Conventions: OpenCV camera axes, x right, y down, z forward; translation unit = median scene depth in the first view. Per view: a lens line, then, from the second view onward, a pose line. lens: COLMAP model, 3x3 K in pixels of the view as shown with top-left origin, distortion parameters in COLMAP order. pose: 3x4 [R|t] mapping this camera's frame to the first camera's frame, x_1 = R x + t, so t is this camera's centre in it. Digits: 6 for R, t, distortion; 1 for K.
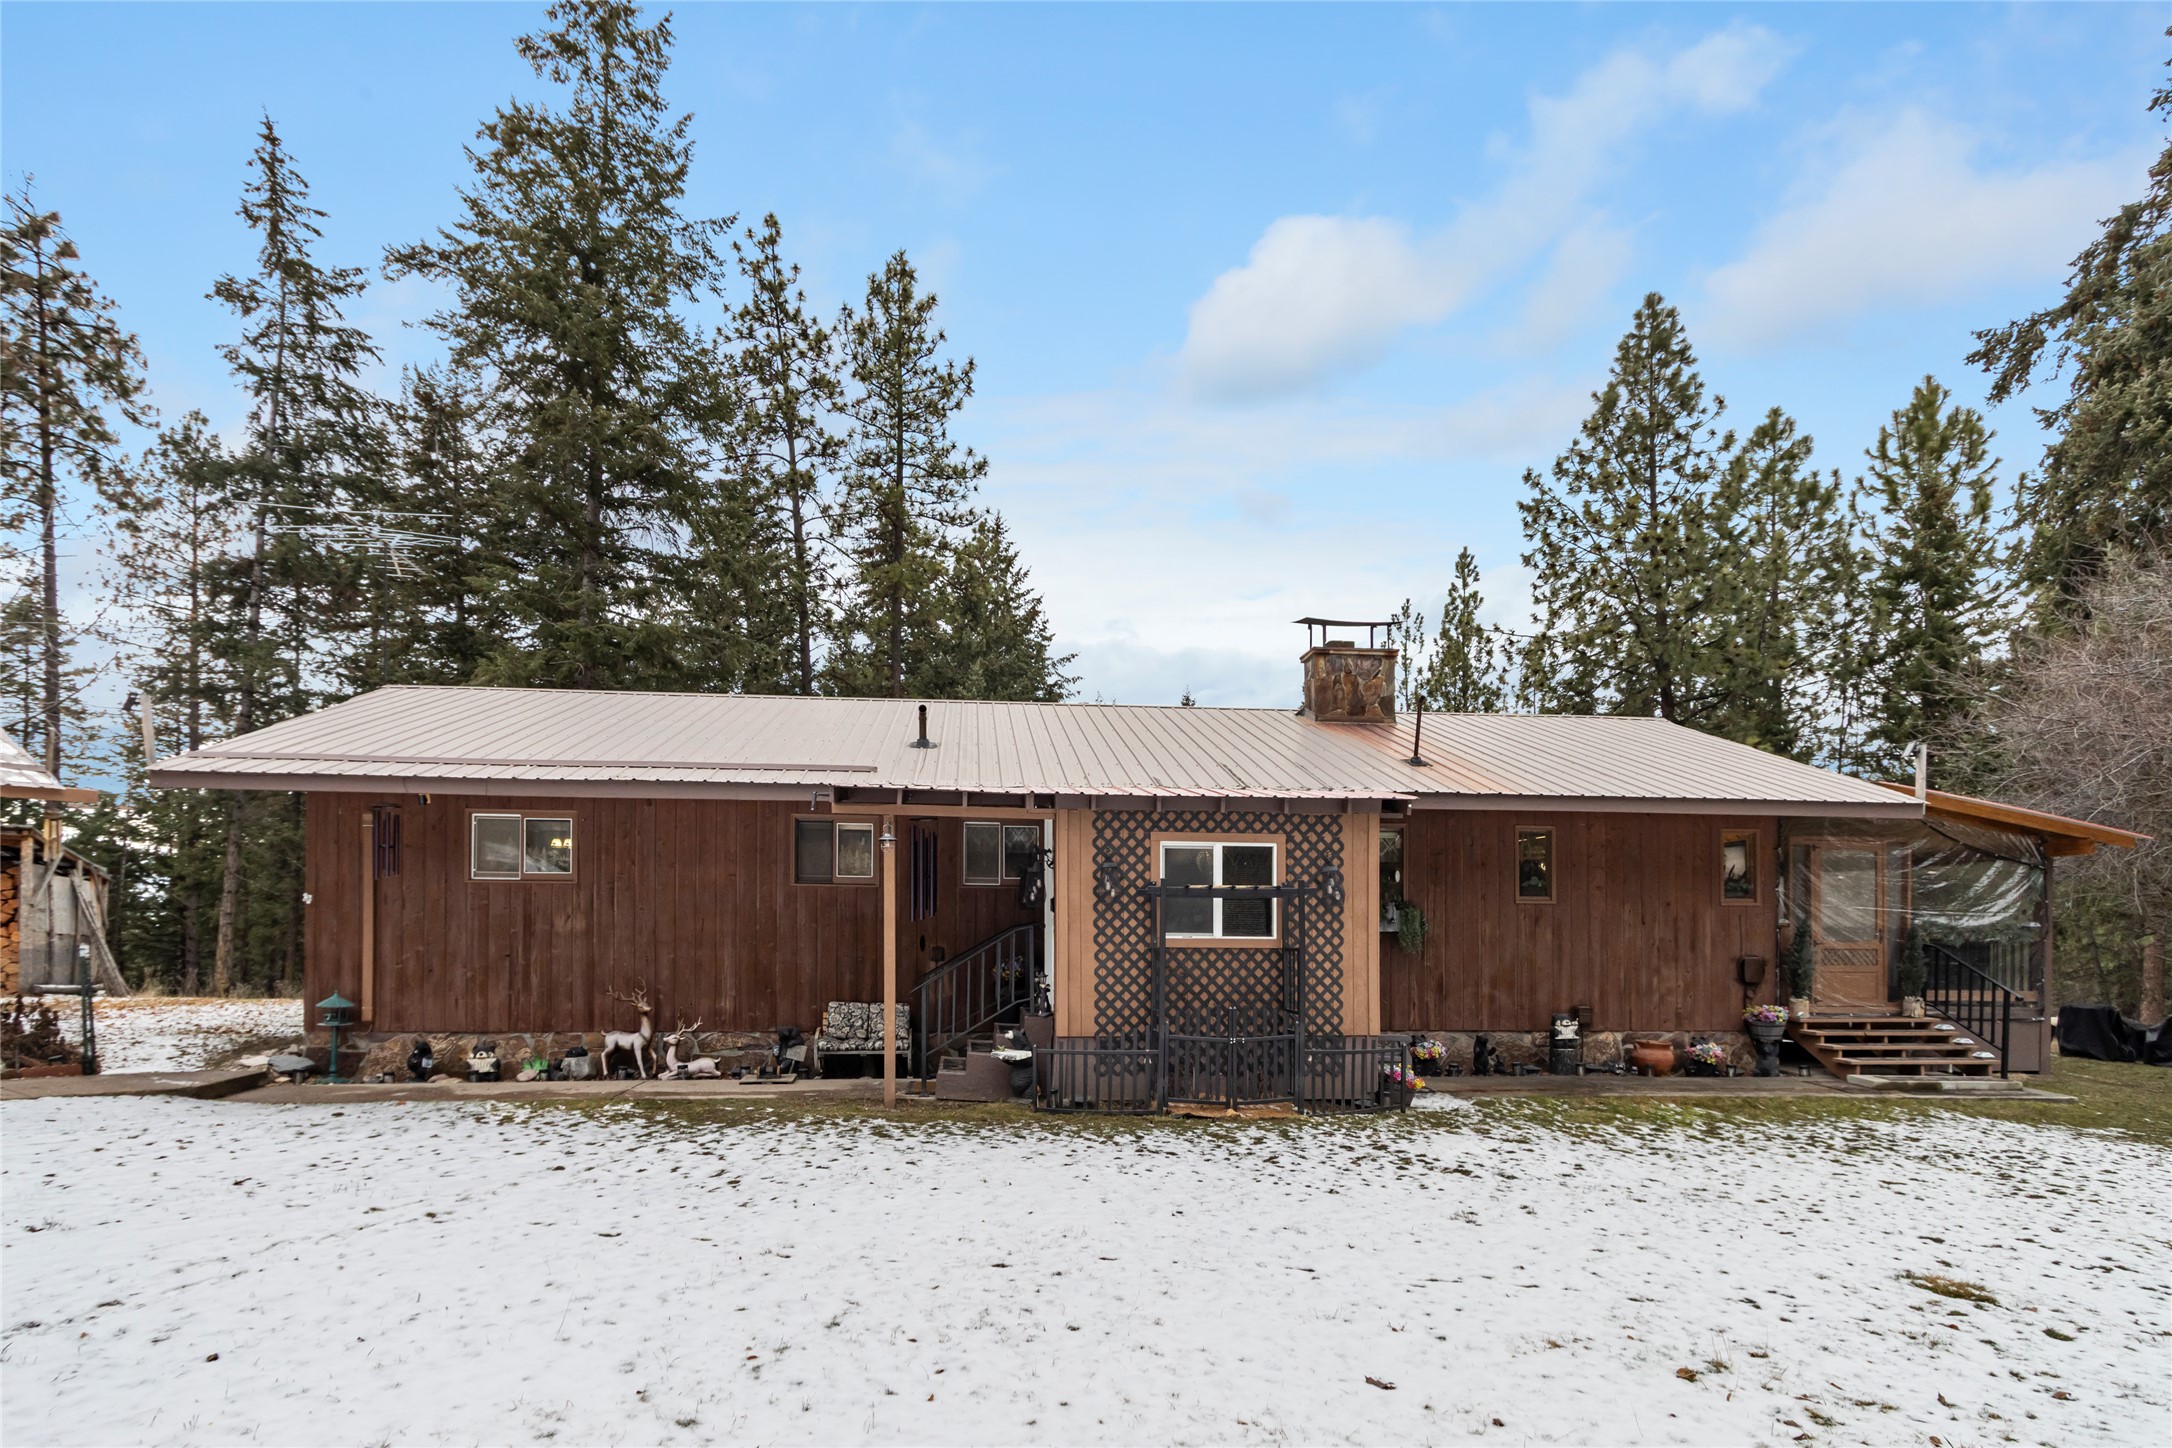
lens RADIAL K [[1142.8, 0, 1048.2], [0, 1142.8, 926.9], [0, 0, 1]] dist [0.002049, -0.000496]
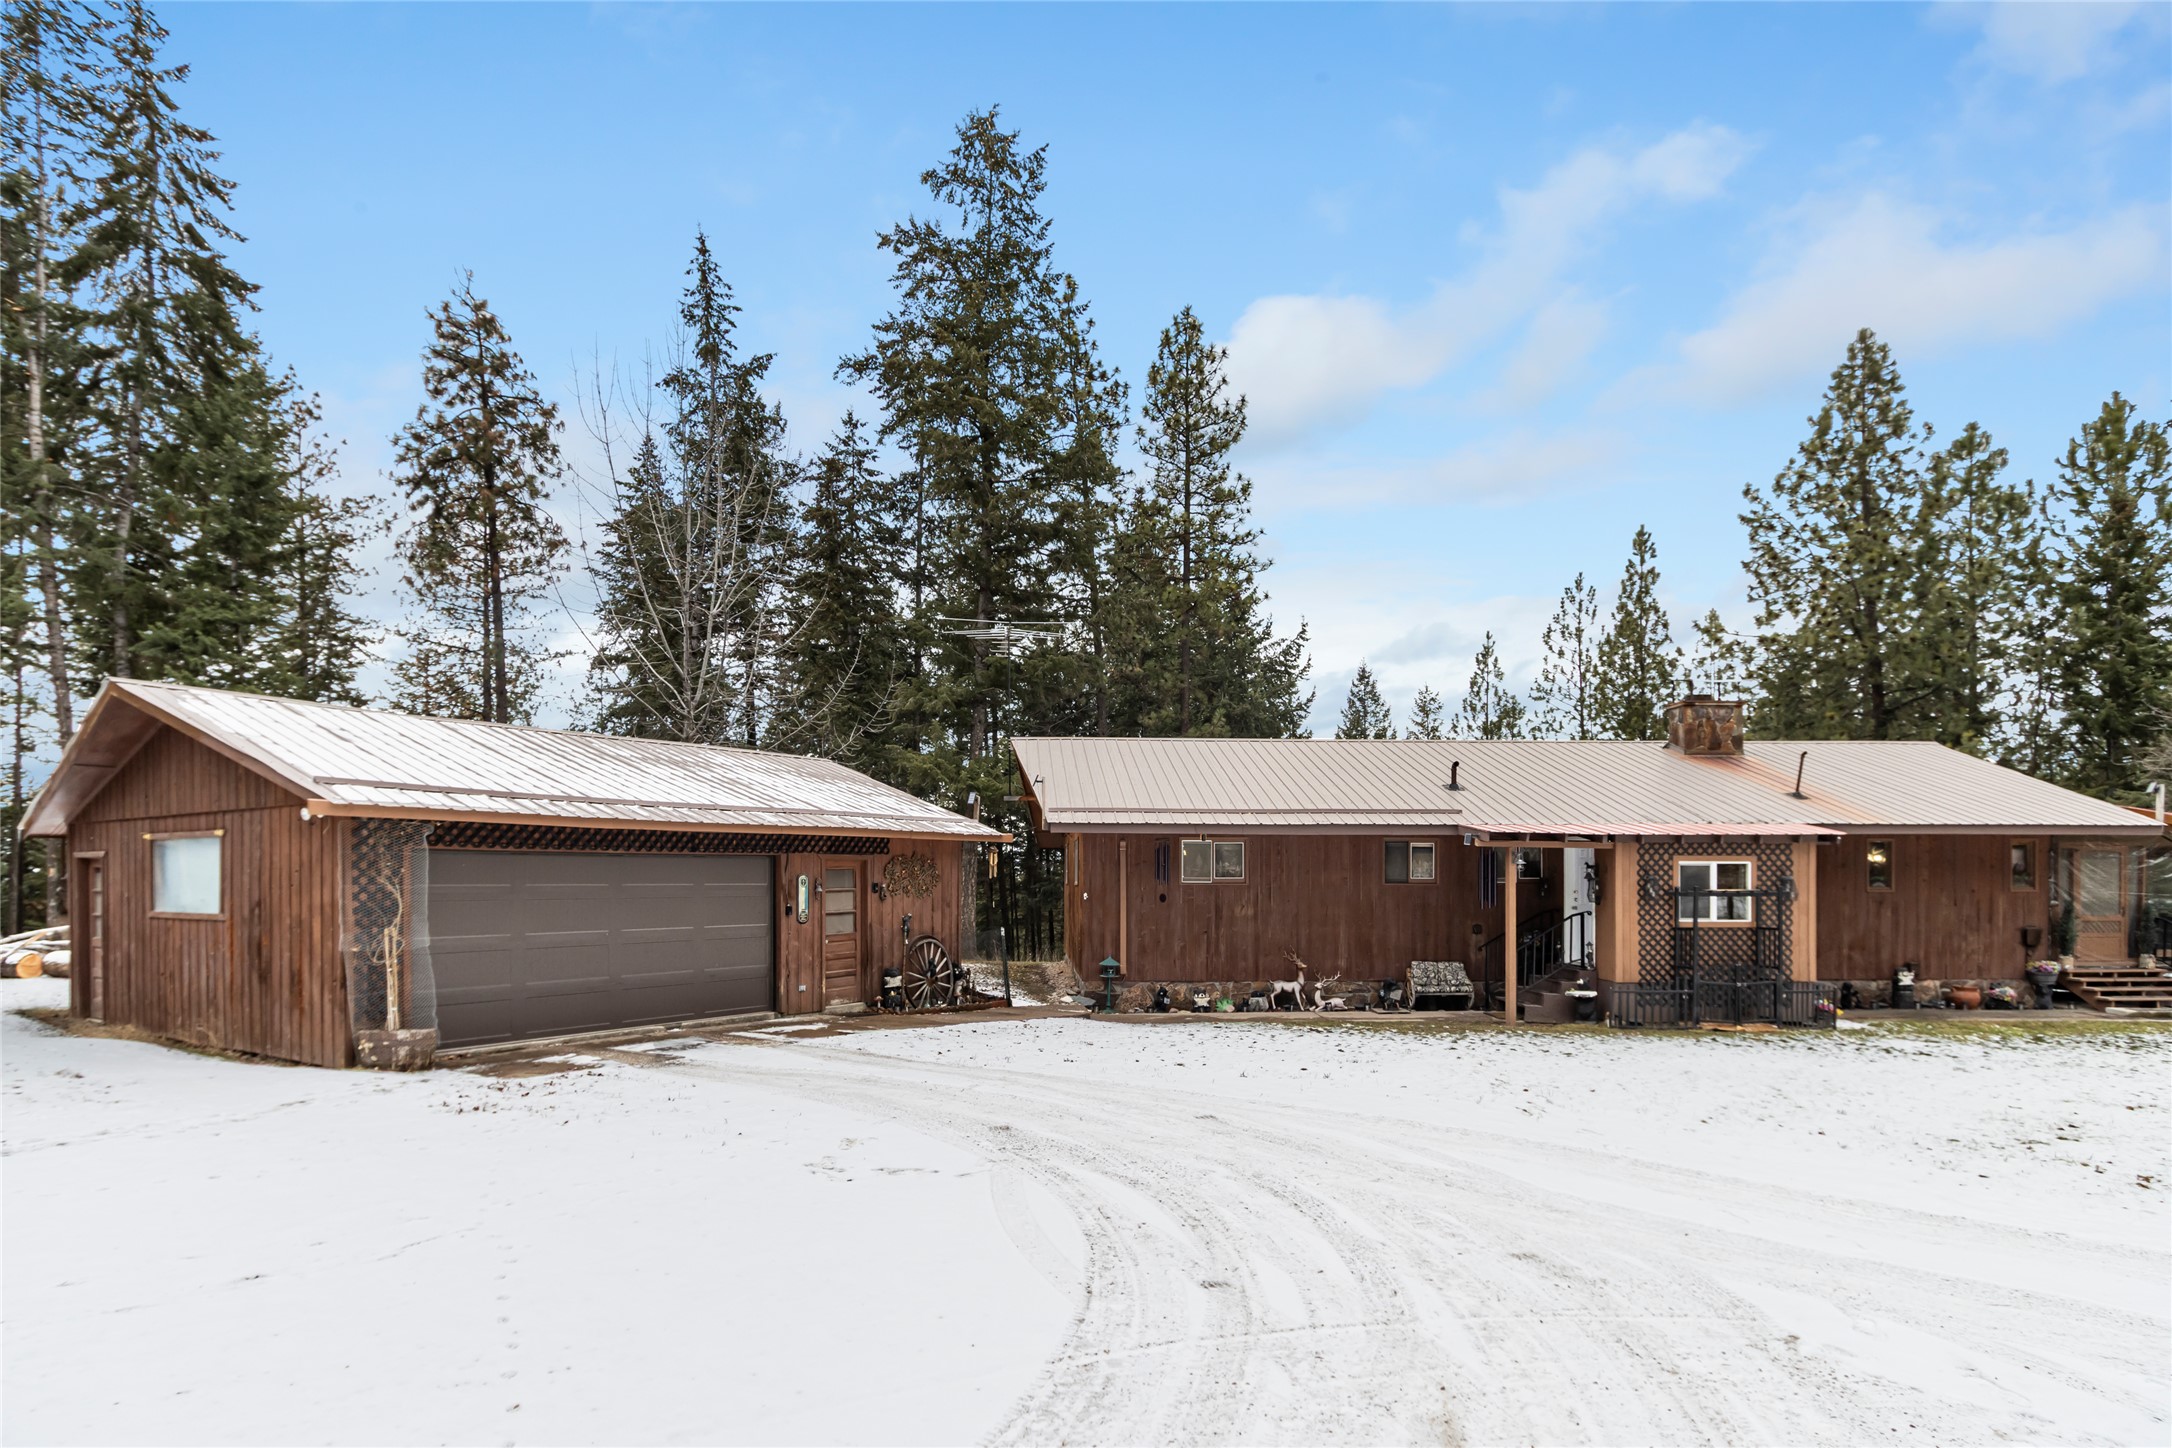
lens RADIAL K [[1203.4, 0, 1028.6], [0, 1203.4, 906.0], [0, 0, 1]] dist [0.000865, -0.003206]
pose [[0.998618, -0.005796, -0.052228, -0.284331], [0.007101, 0.999666, 0.024832, -0.023683], [0.052067, -0.025168, 0.998326, -0.289514]]
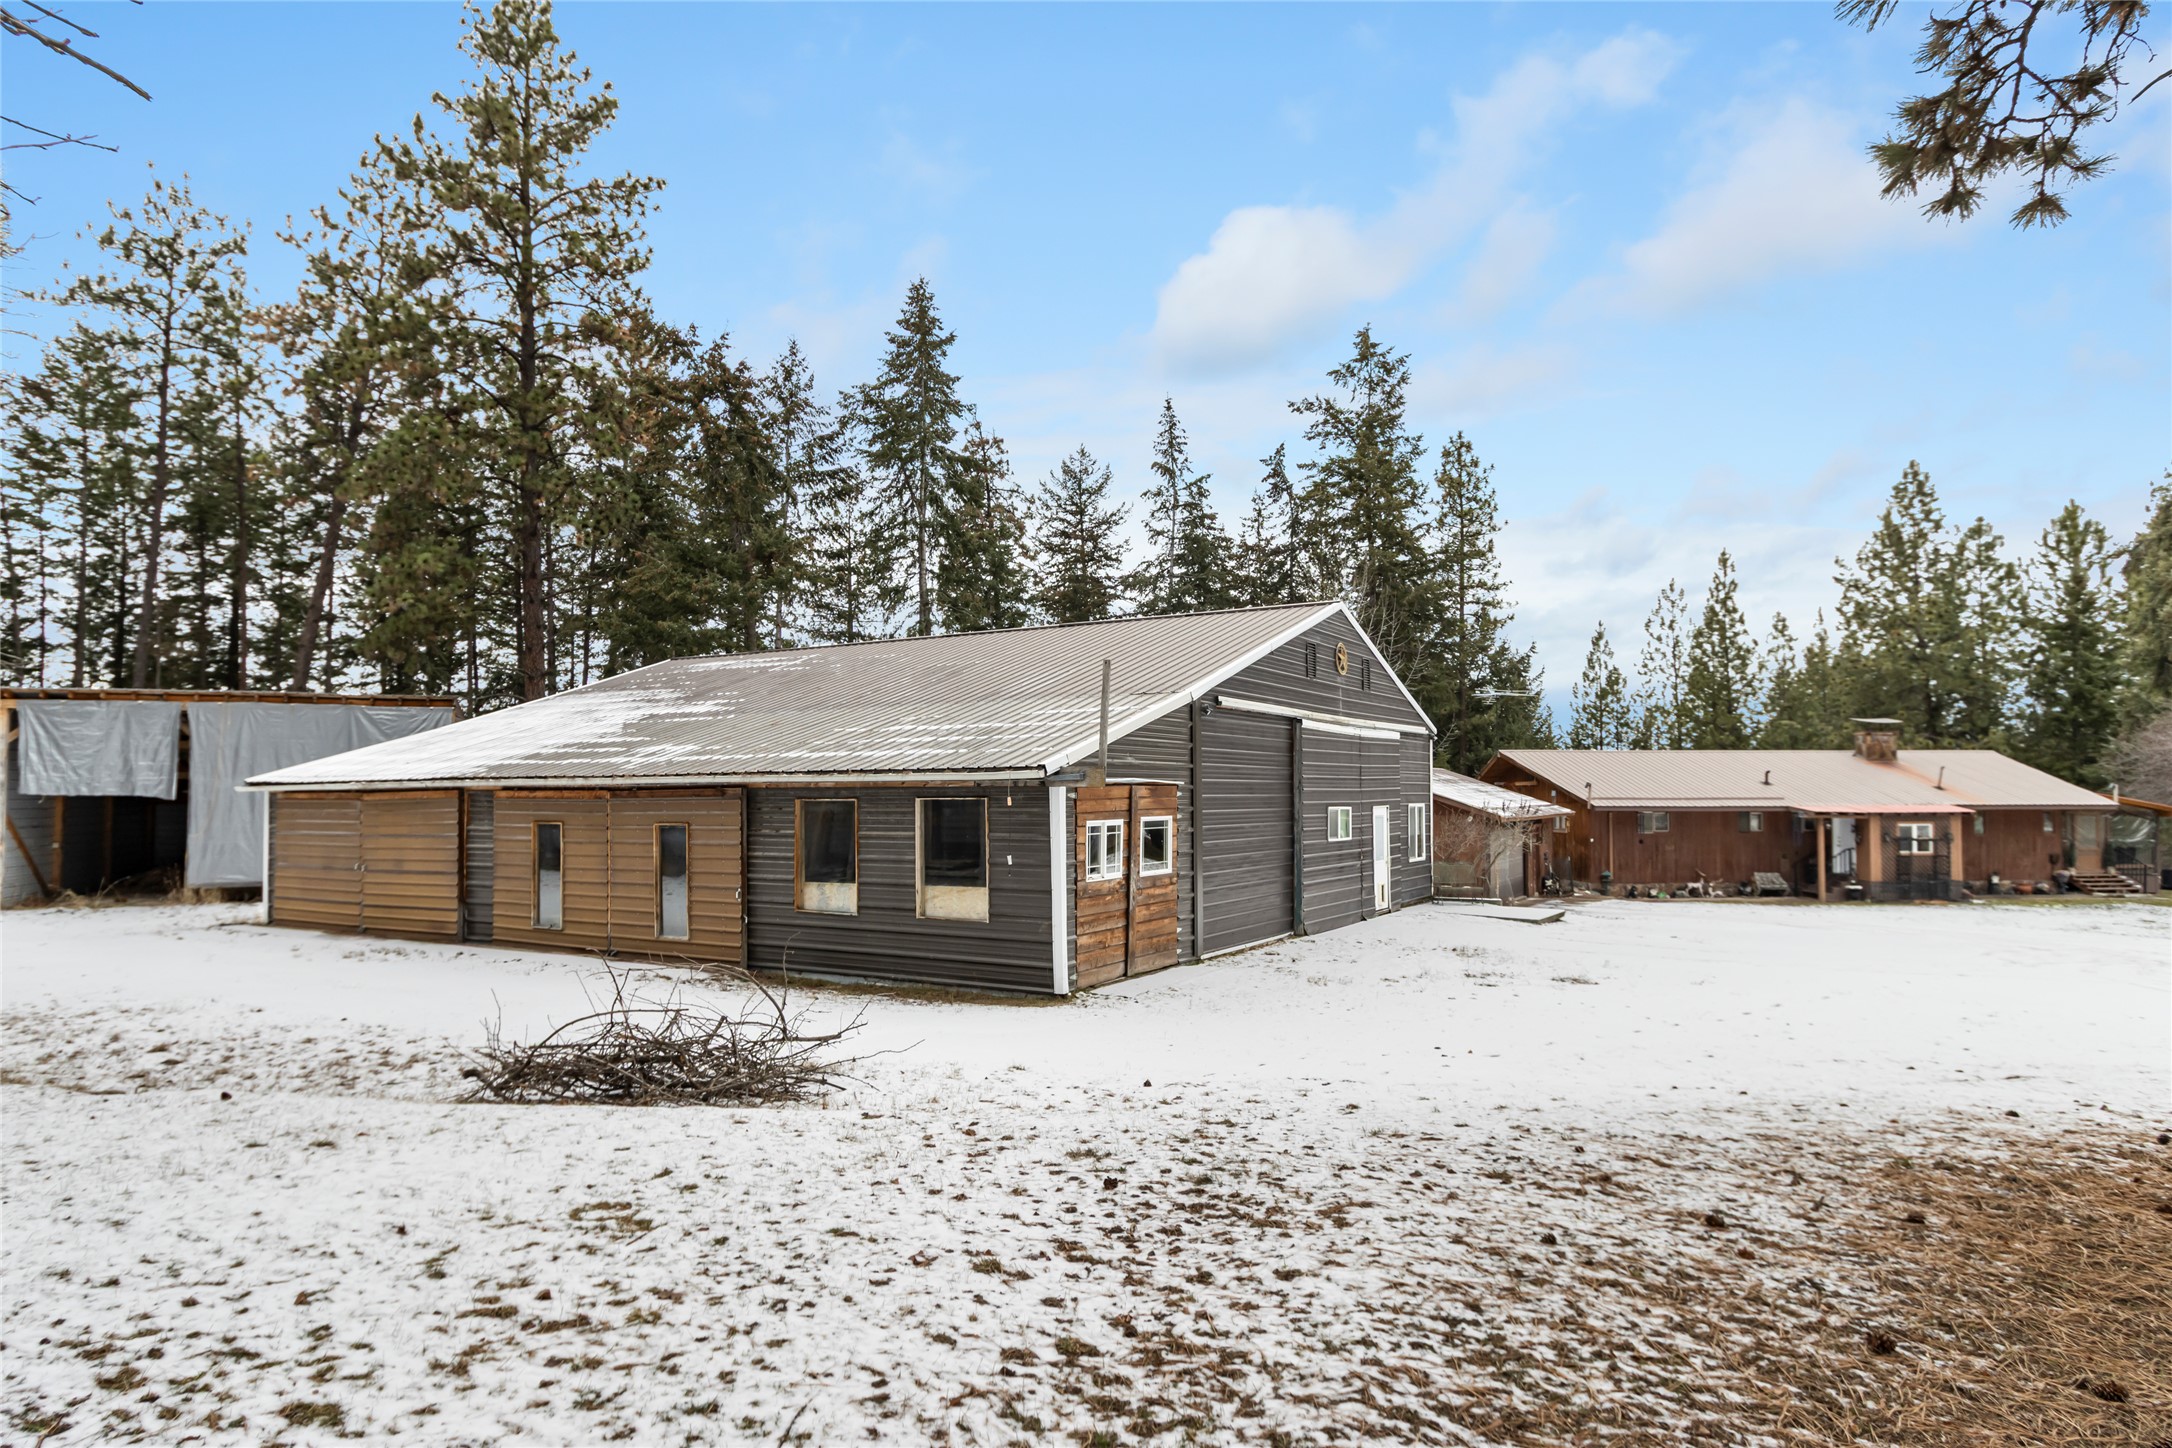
lens RADIAL K [[1229.2, 0, 1028.3], [0, 1229.2, 781.1], [0, 0, 1]] dist [-0.002686, -0.001812]
pose [[0.999835, -0.010614, -0.014768, -0.949631], [0.010468, 0.999896, -0.009942, -0.075421], [0.014872, 0.009786, 0.999842, -1.050232]]
